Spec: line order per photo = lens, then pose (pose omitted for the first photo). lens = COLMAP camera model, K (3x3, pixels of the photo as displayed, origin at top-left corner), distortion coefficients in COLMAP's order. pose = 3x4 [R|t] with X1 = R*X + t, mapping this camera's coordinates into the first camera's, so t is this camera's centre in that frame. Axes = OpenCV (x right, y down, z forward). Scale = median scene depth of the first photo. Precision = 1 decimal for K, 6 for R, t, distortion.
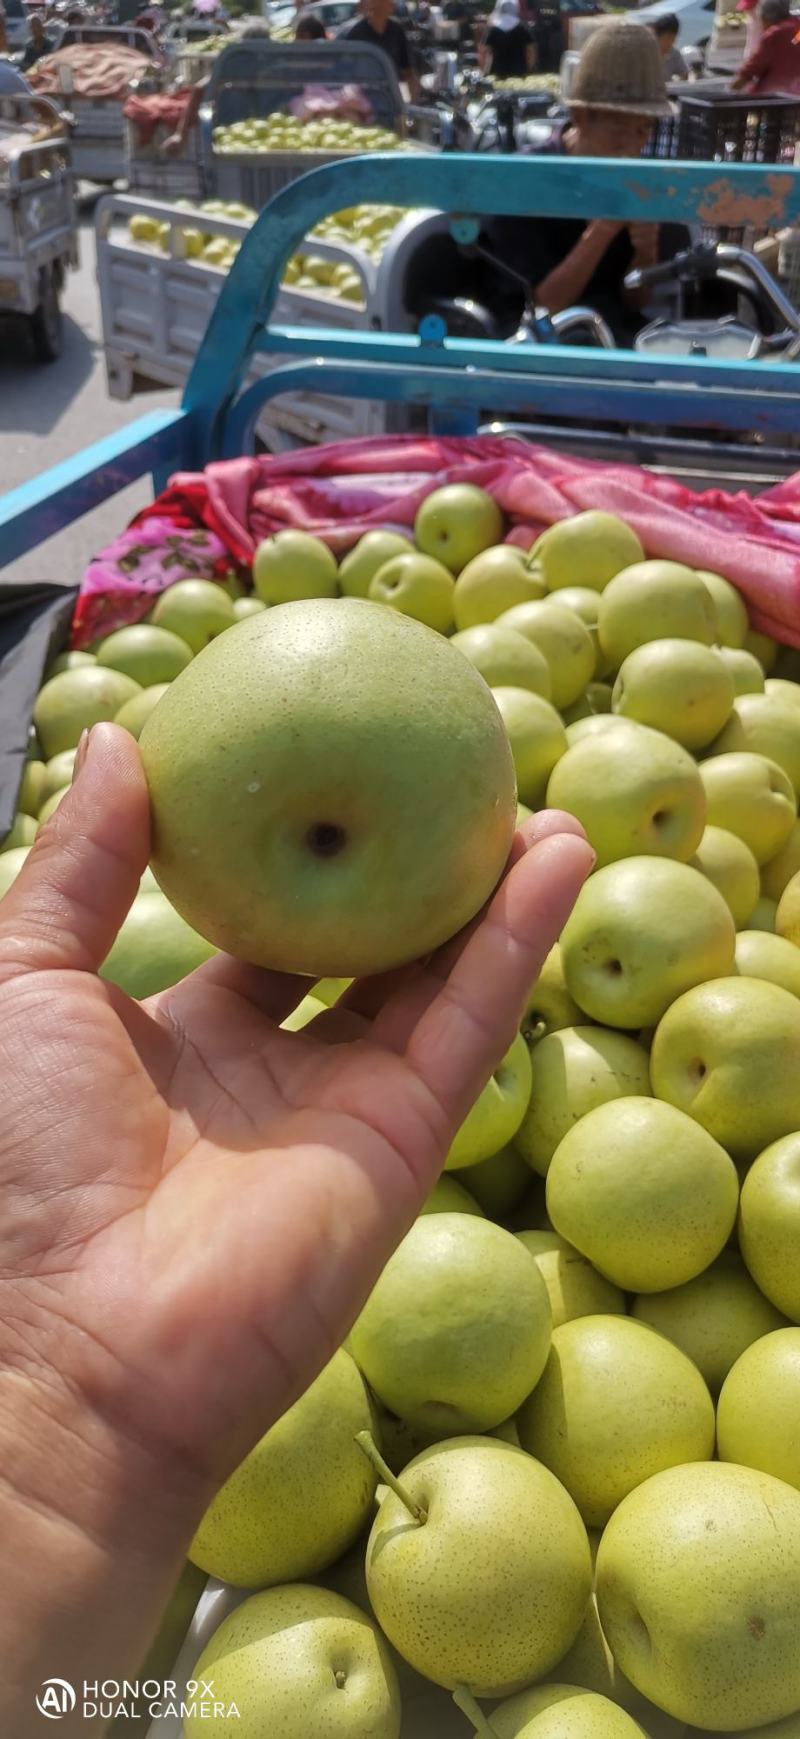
lens RADIAL K [[1448.8, 0, 378.1], [0, 1448.8, 877.5], [0, 0, 1]] dist [0.027920, -0.022300]
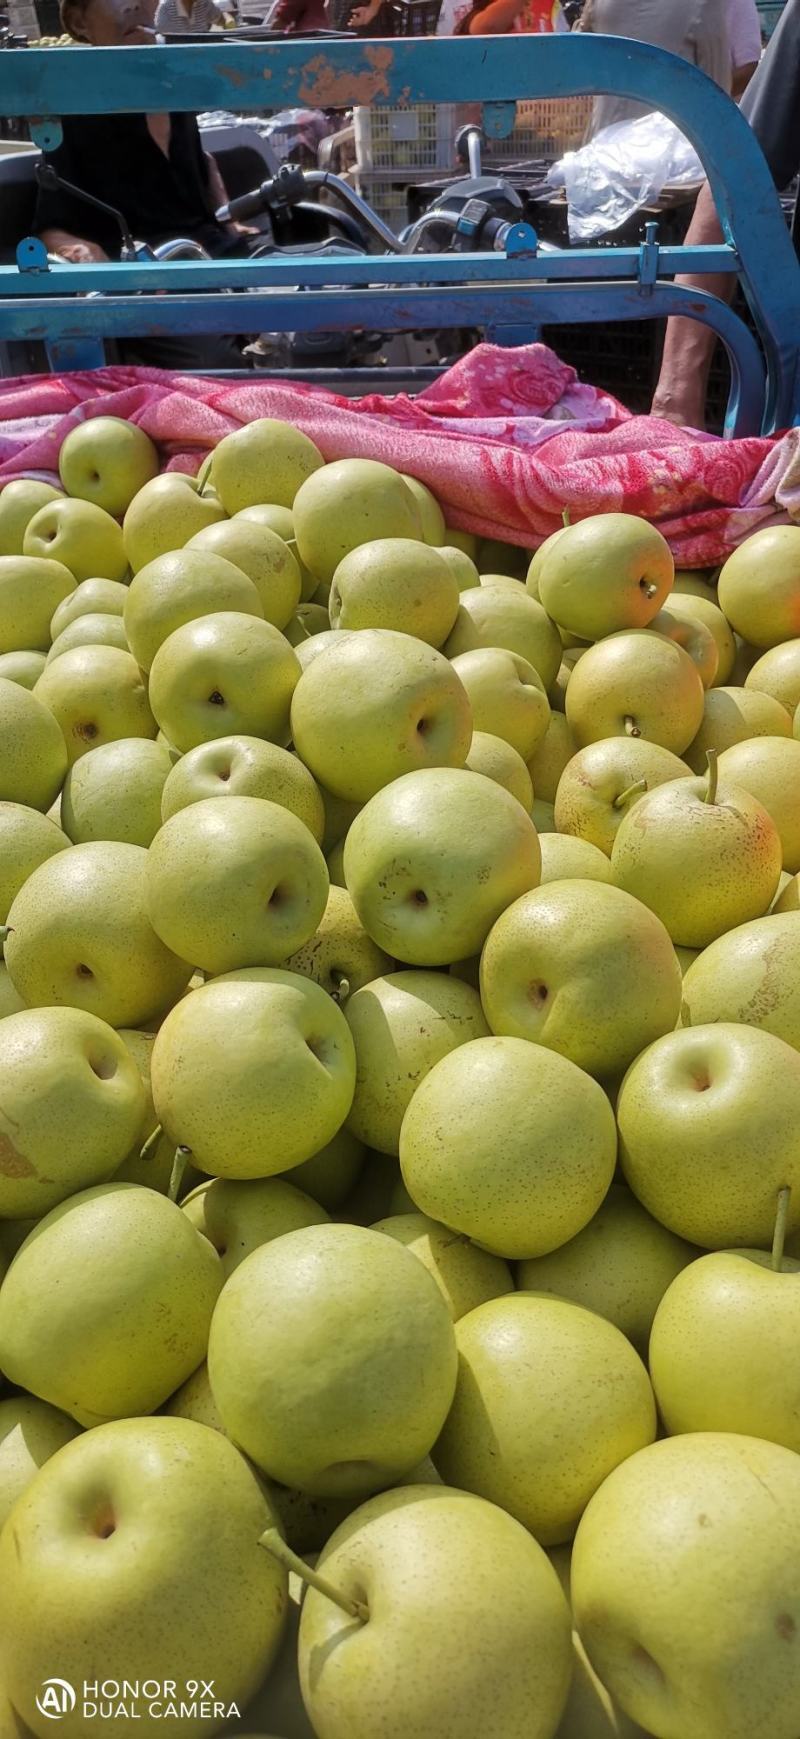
lens RADIAL K [[1448.8, 0, 425.8], [0, 1448.8, 855.1], [0, 0, 1]] dist [0.027920, -0.022300]
pose [[0.951431, -0.194609, 0.238549, -0.025649], [0.193270, 0.980710, 0.029228, 0.008788], [-0.239635, 0.018296, 0.970691, 0.117341]]
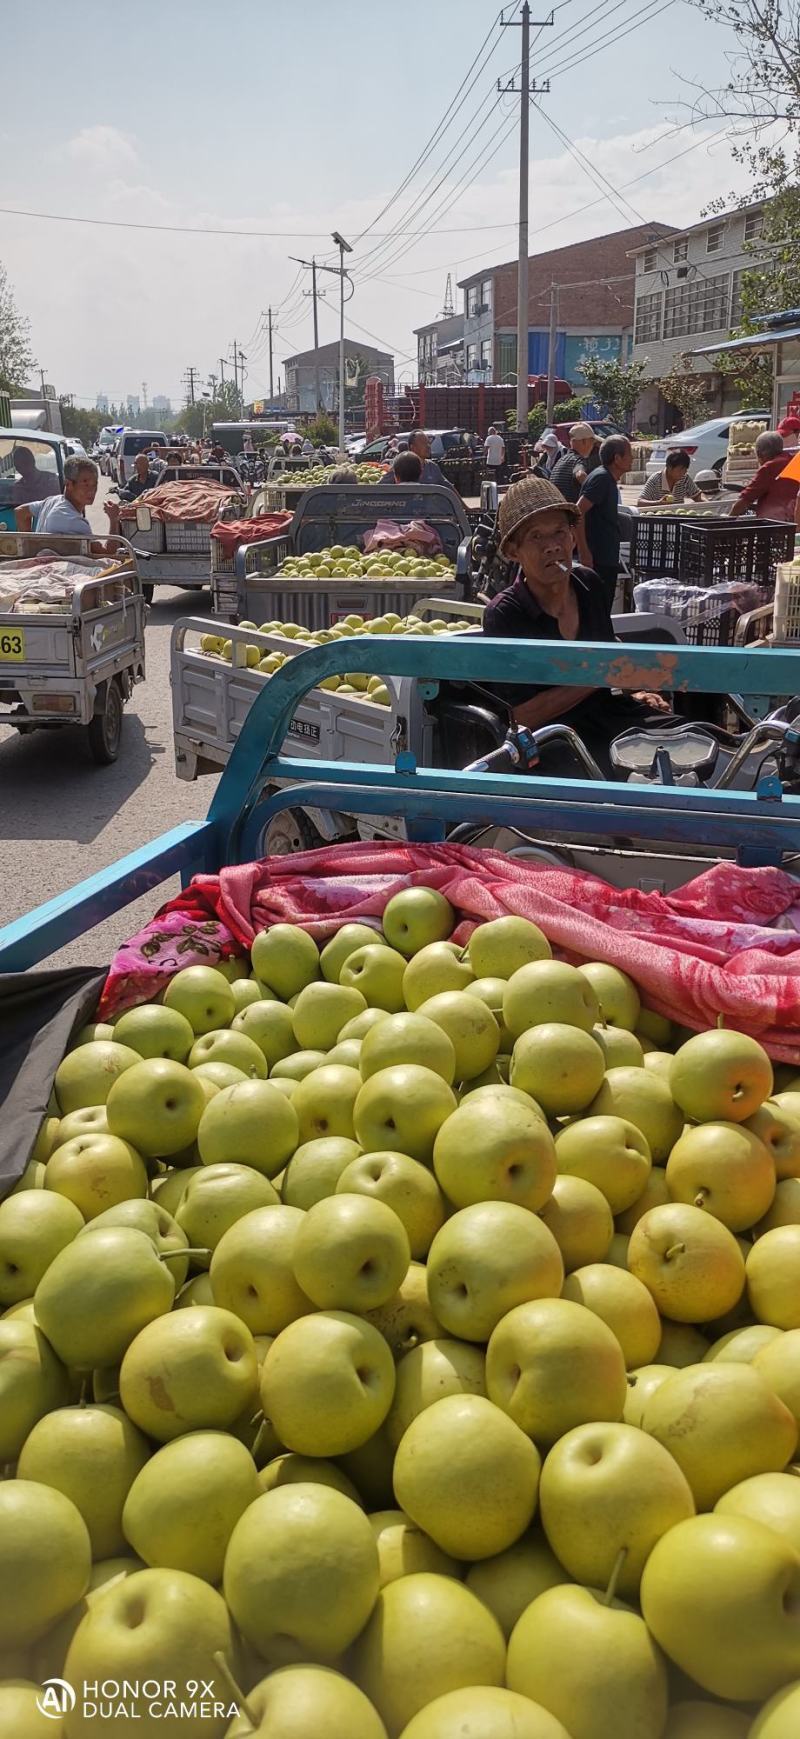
lens RADIAL K [[1448.8, 0, 409.0], [0, 1448.8, 780.0], [0, 0, 1]] dist [0.027920, -0.022300]
pose [[0.999440, -0.003001, -0.033341, 0.119477], [-0.006741, 0.957531, -0.288252, -0.000320], [0.032790, 0.288315, 0.956974, -0.286119]]
